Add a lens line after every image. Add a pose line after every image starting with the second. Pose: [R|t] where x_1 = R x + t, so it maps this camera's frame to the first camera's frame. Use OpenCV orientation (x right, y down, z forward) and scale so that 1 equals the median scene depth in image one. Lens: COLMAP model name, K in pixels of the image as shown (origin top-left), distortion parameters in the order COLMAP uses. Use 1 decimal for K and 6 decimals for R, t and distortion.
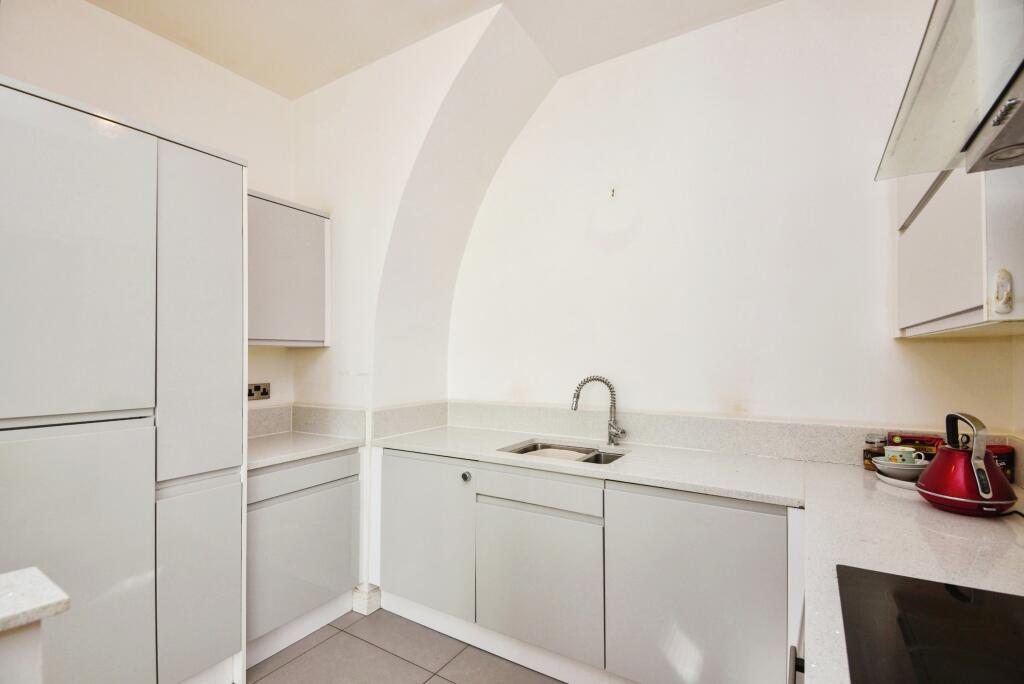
lens RADIAL K [[479.3, 0, 511.5], [0, 479.3, 353.2], [0, 0, 1]] dist [0.051685, -0.000069]
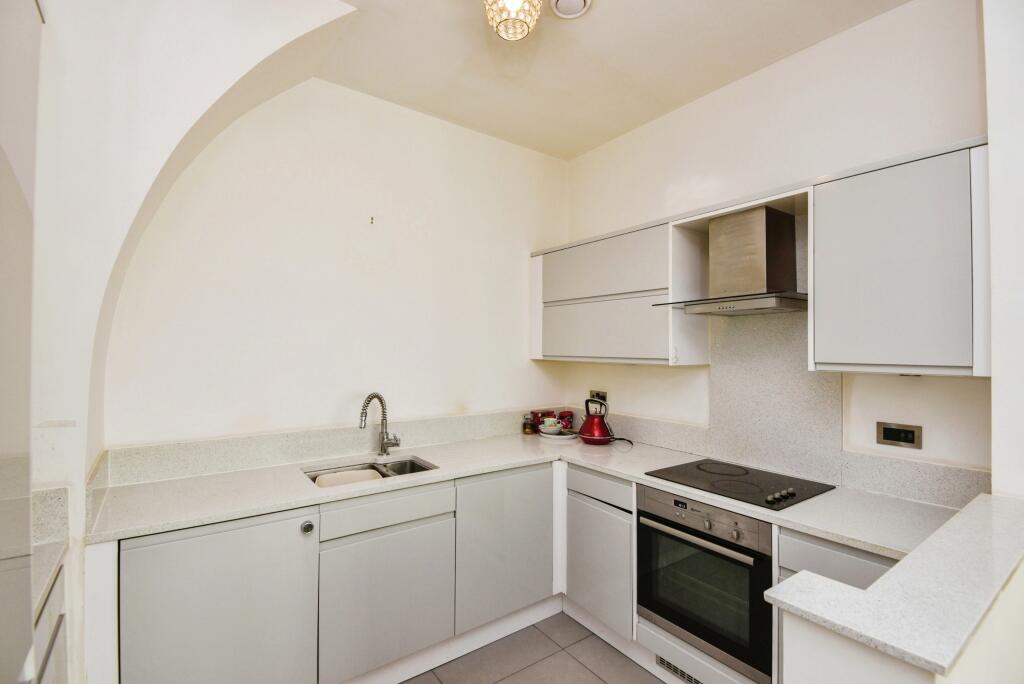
lens RADIAL K [[469.1, 0, 512.0], [0, 469.1, 342.0], [0, 0, 1]] dist [-0.001886, -0.000366]
pose [[0.380024, 0.015270, 0.924851, -0.700525], [-0.007948, 0.999881, -0.013243, -0.055019], [-0.924942, -0.002318, 0.380100, 0.354458]]
